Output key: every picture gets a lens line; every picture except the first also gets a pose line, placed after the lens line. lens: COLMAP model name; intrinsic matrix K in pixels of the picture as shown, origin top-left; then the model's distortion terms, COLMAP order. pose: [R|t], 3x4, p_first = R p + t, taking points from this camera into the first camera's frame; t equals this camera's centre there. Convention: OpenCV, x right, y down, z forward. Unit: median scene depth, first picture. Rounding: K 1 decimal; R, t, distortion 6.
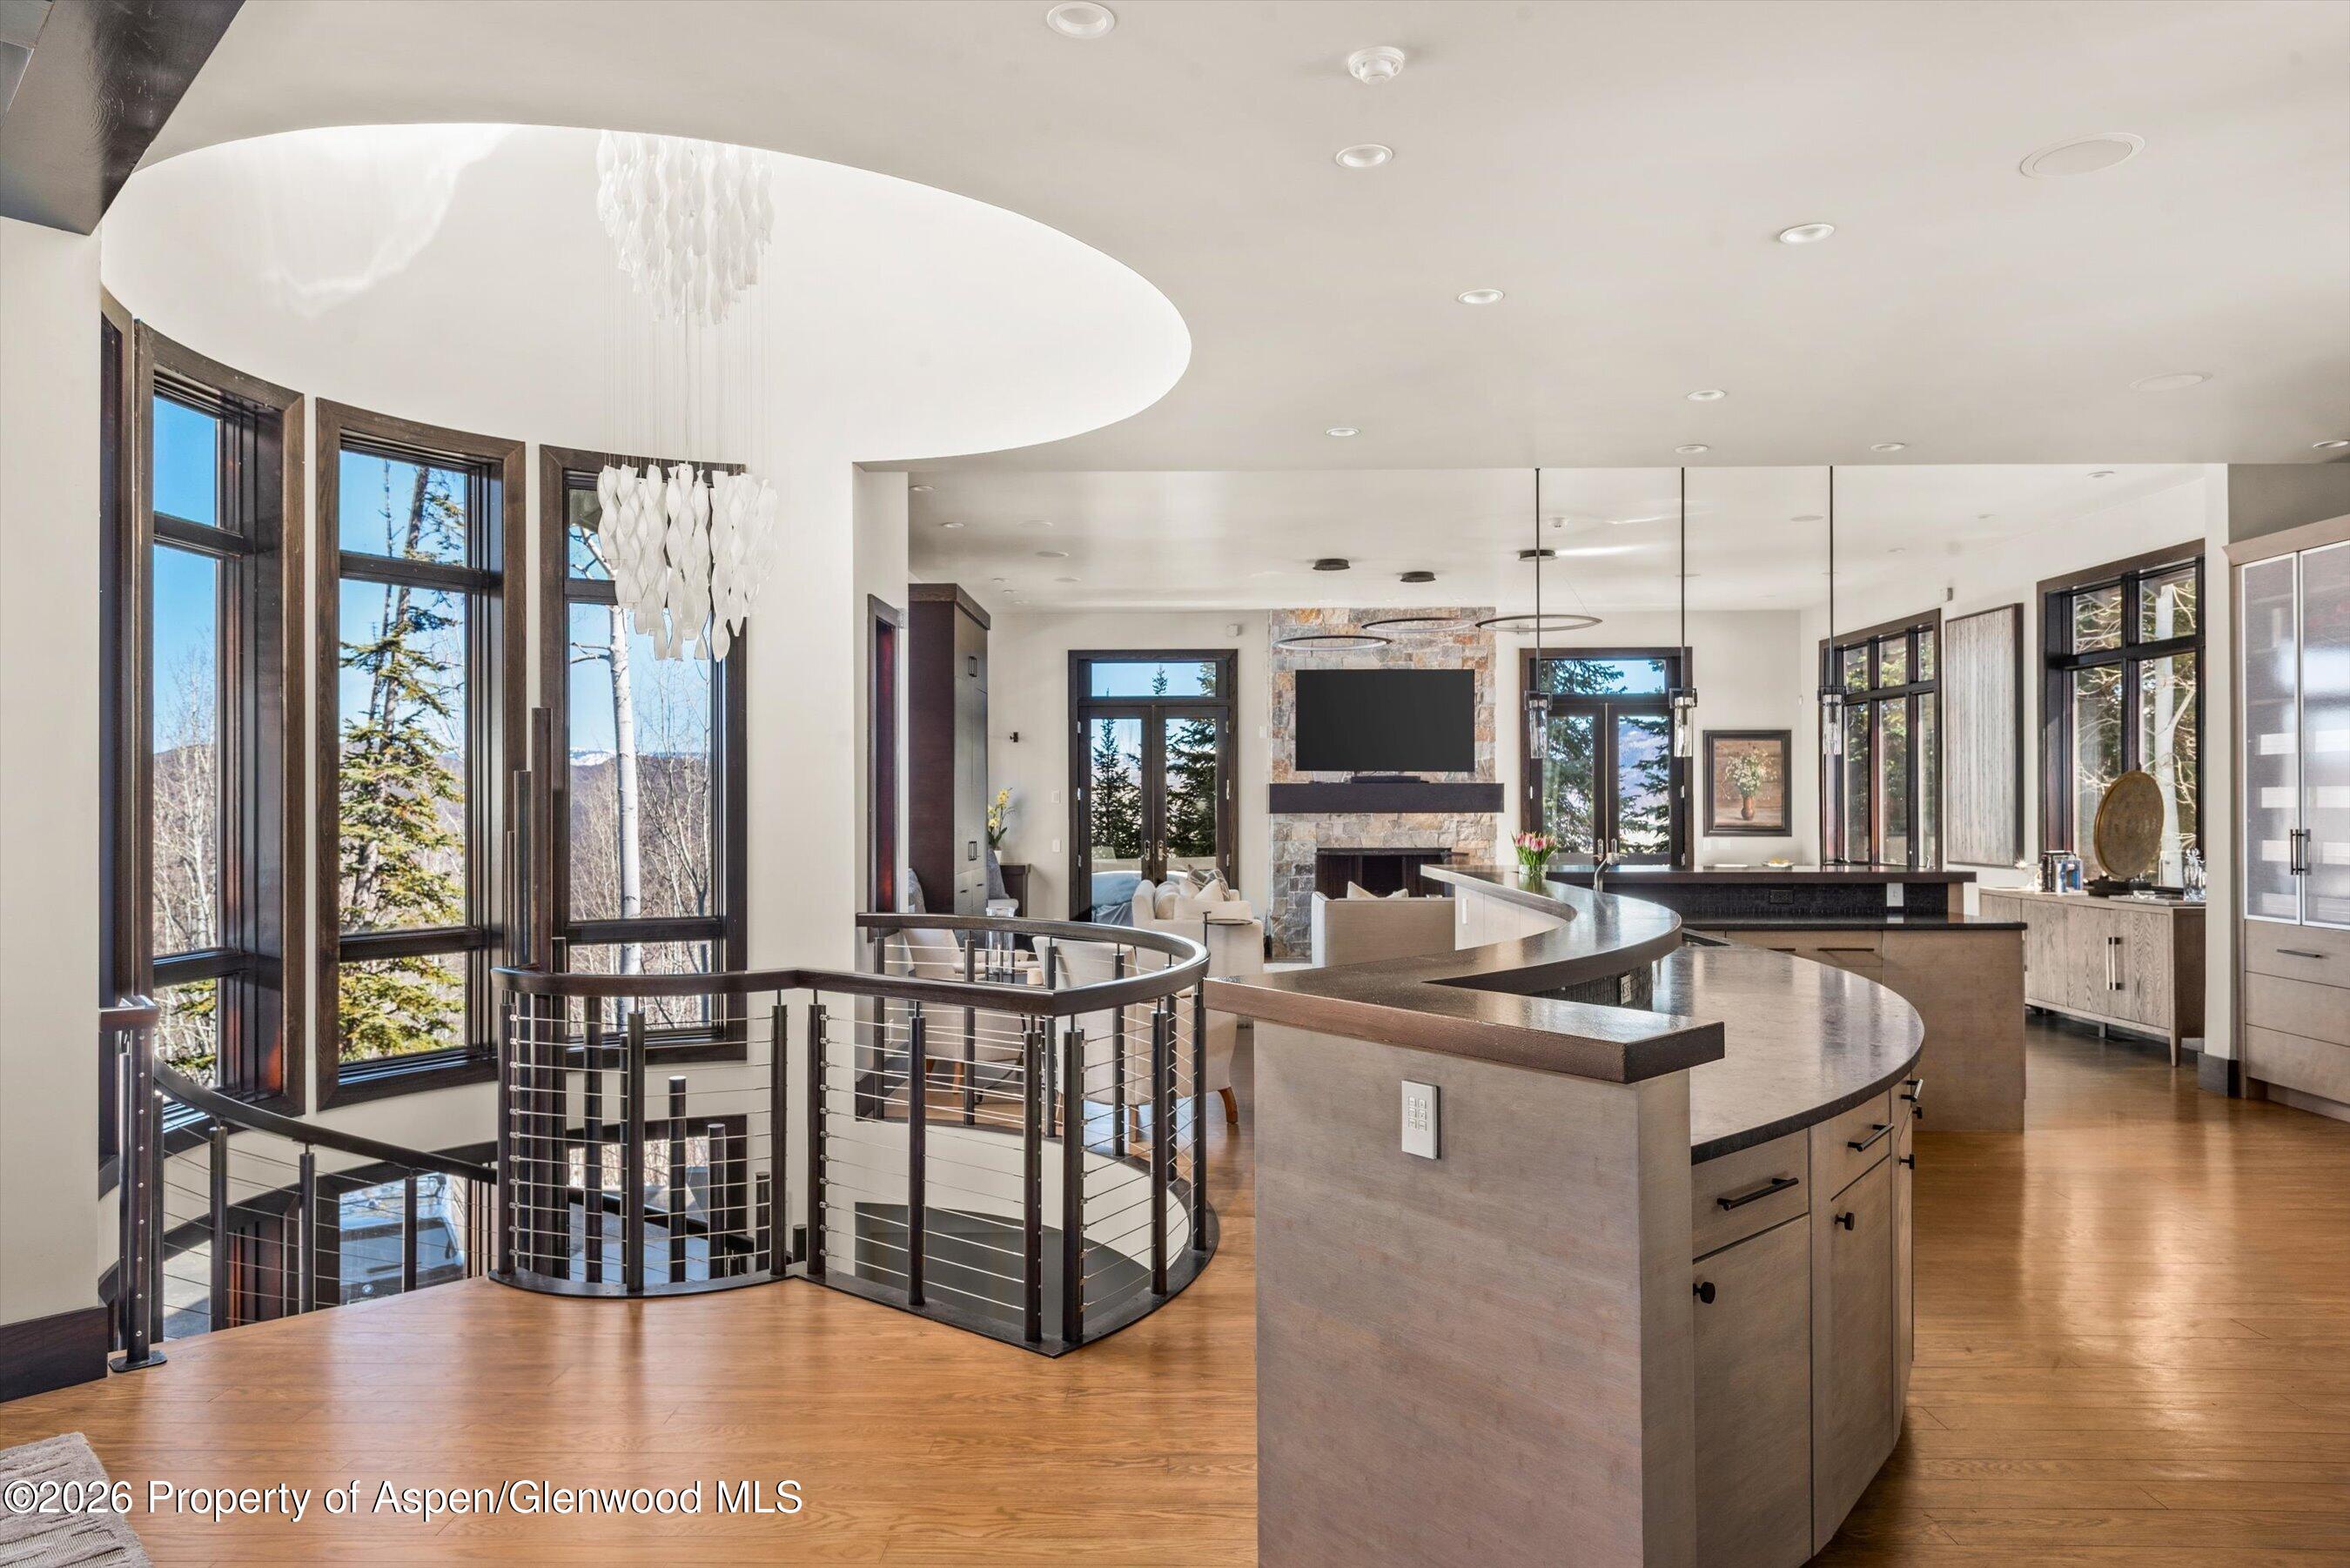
lens RADIAL K [[1489.5, 0, 1170.0], [0, 1489.5, 798.2], [0, 0, 1]] dist [0.014370, -0.007714]
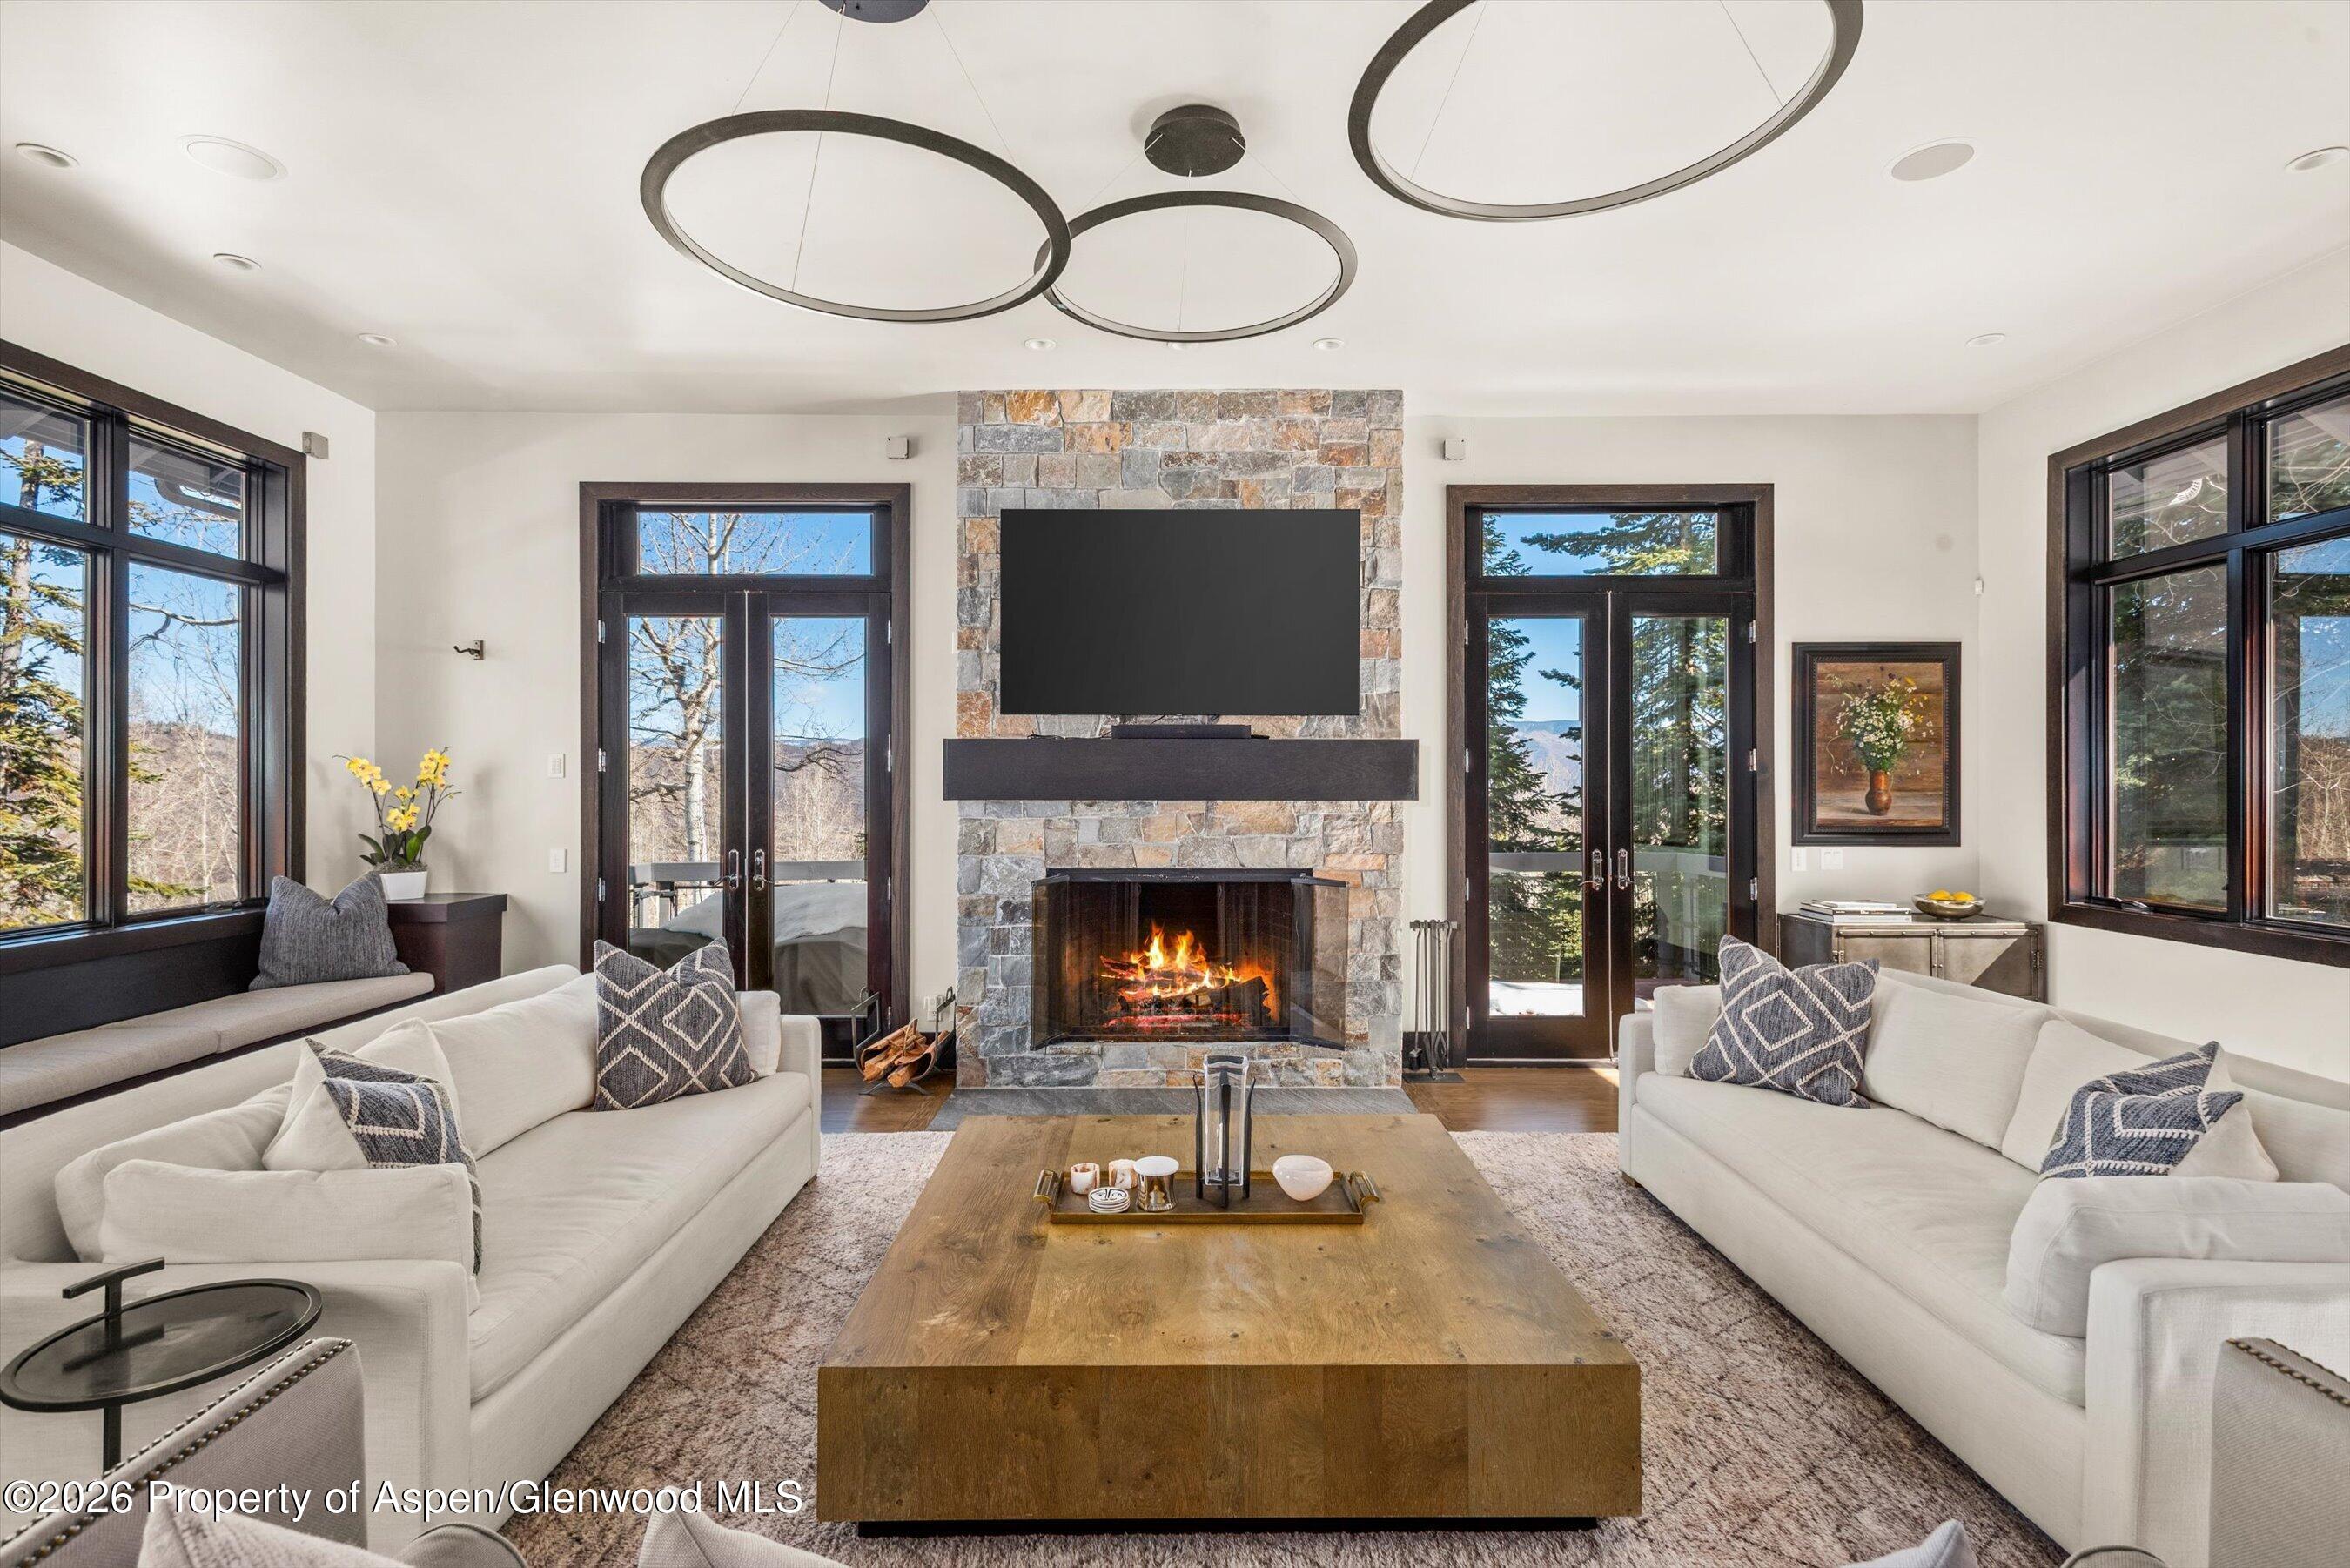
lens RADIAL K [[1083.9, 0, 1182.8], [0, 1083.9, 775.7], [0, 0, 1]] dist [0.012862, -0.004685]
pose [[0.999614, 0.003352, 0.027577, 0.136255], [-0.003362, 0.999994, 0.000328, 0.001887], [-0.027576, -0.000420, 0.999620, 0.643241]]
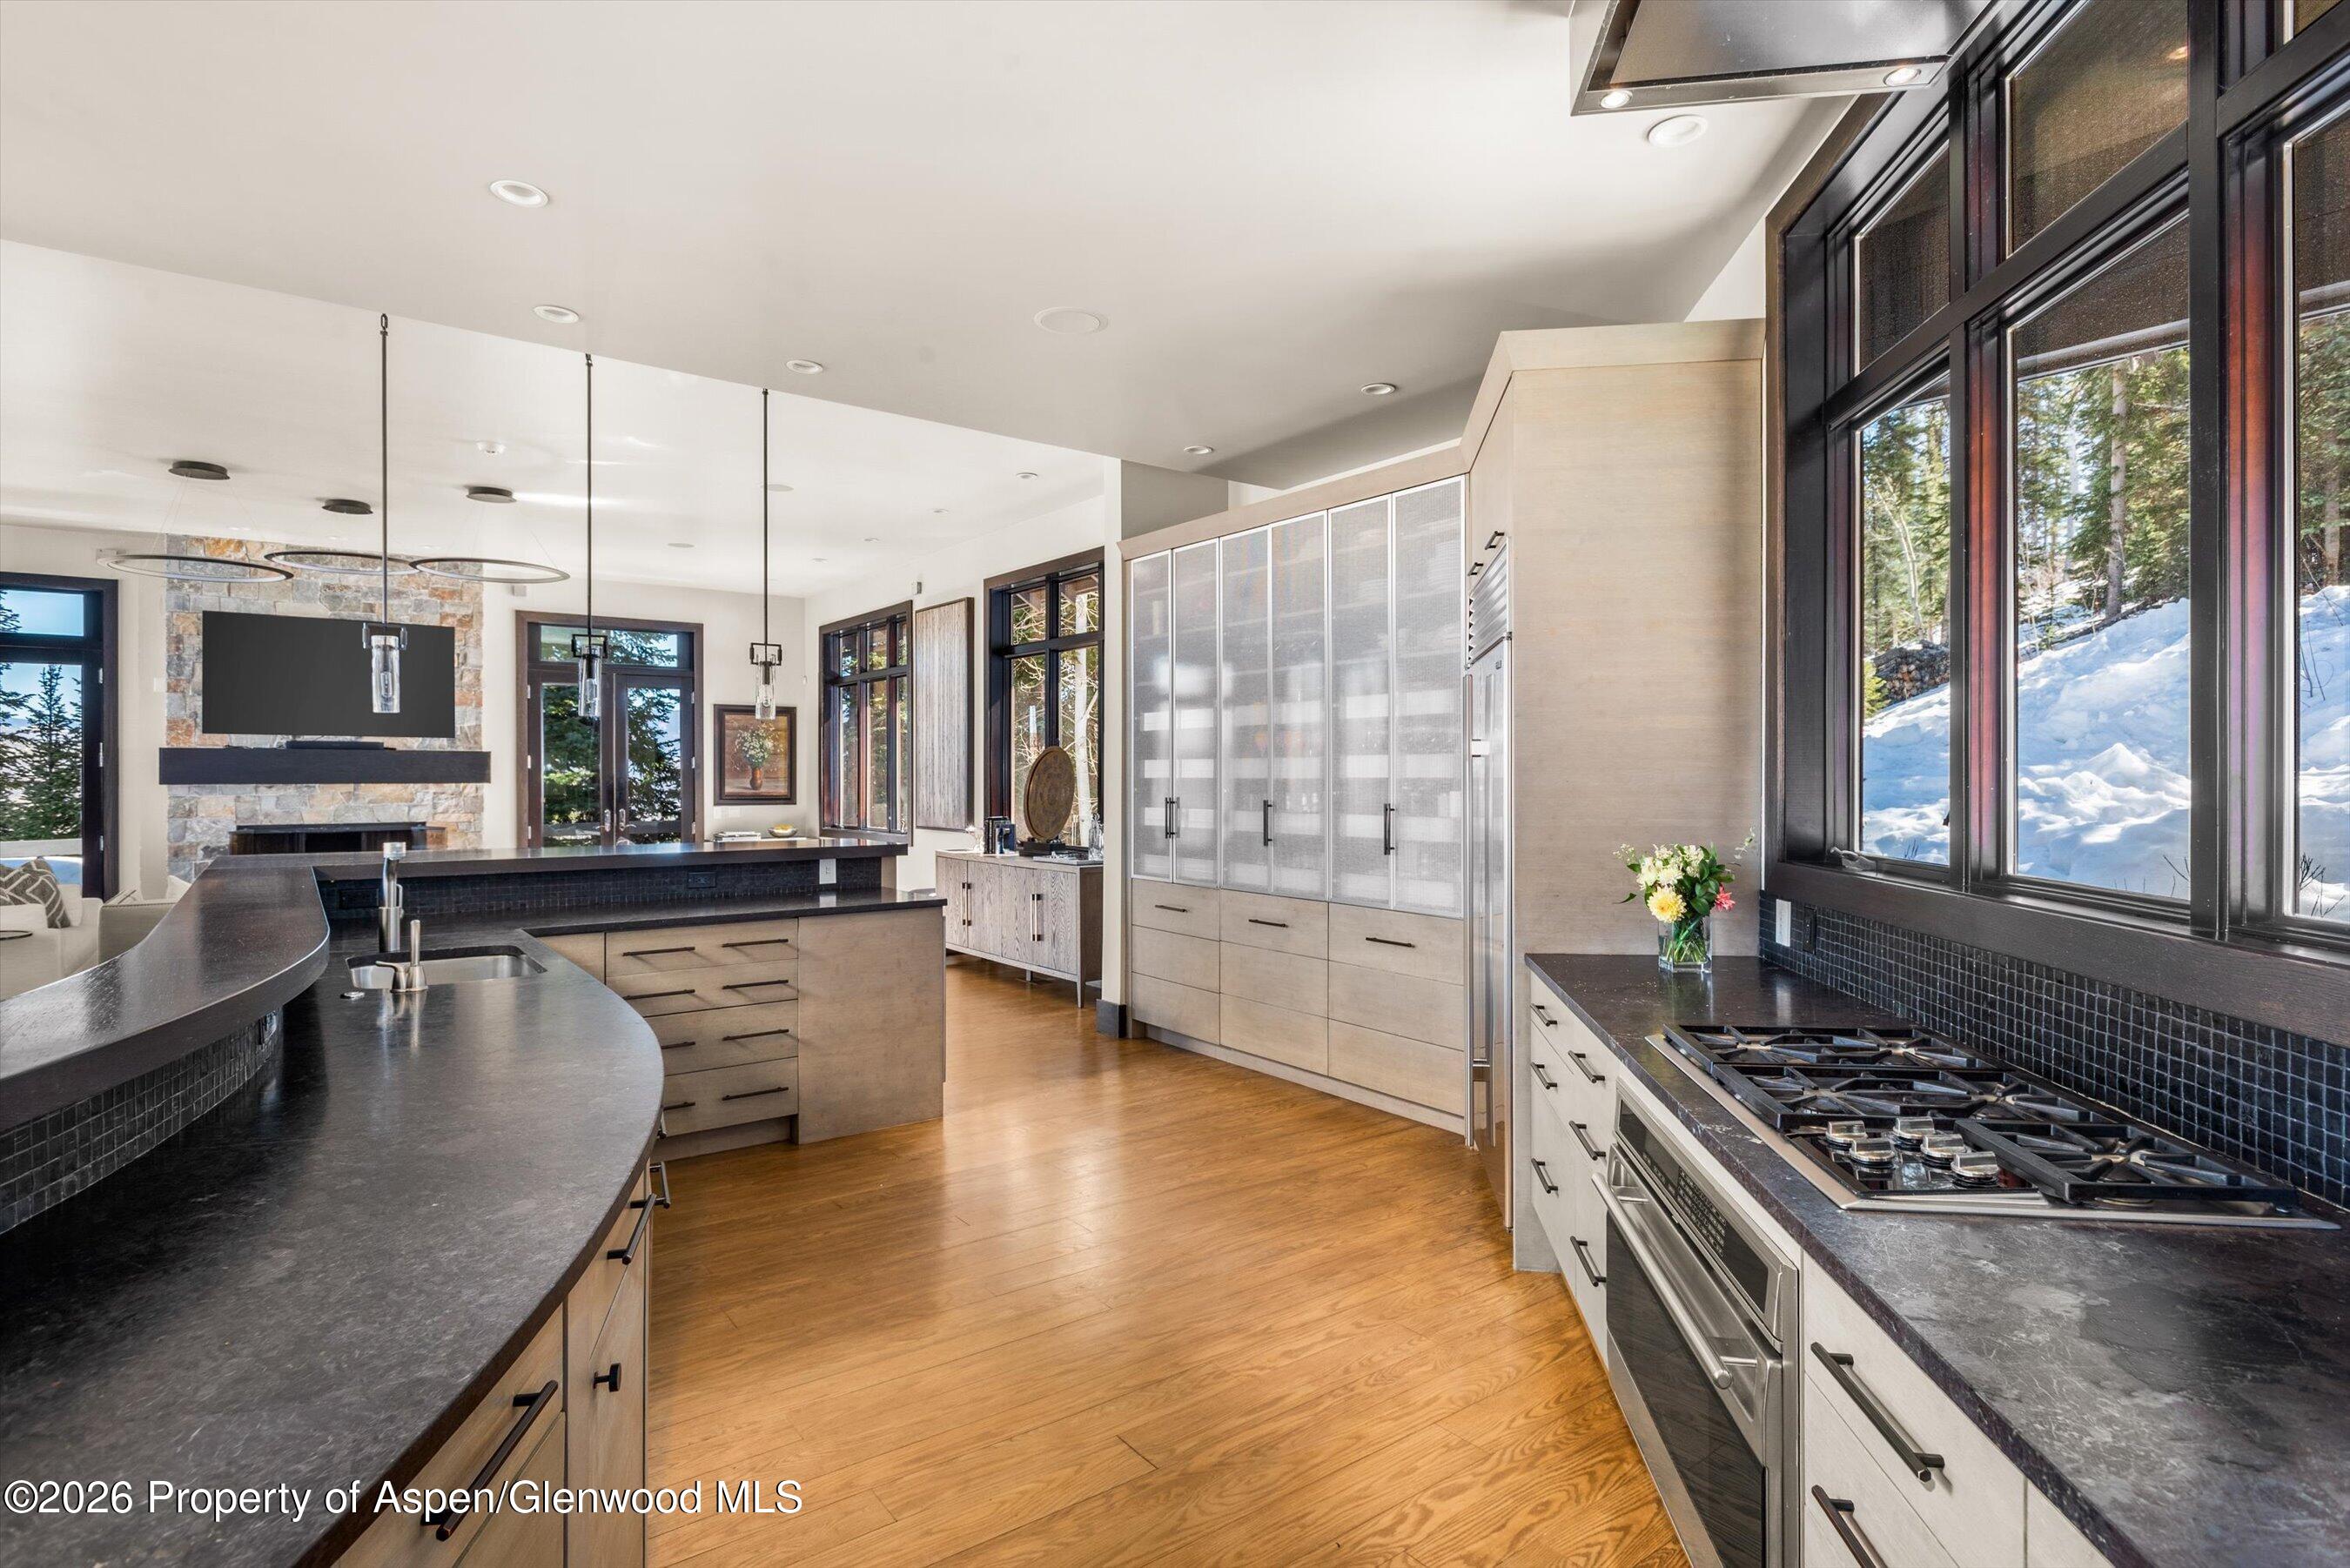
lens RADIAL K [[1173.5, 0, 1180.0], [0, 1173.5, 778.4], [0, 0, 1]] dist [0.011484, -0.008368]
pose [[0.786413, 0.000987, 0.617700, 0.108004], [-0.004779, 0.999979, 0.004487, 0.001385], [-0.617683, -0.006481, 0.786401, 0.152514]]
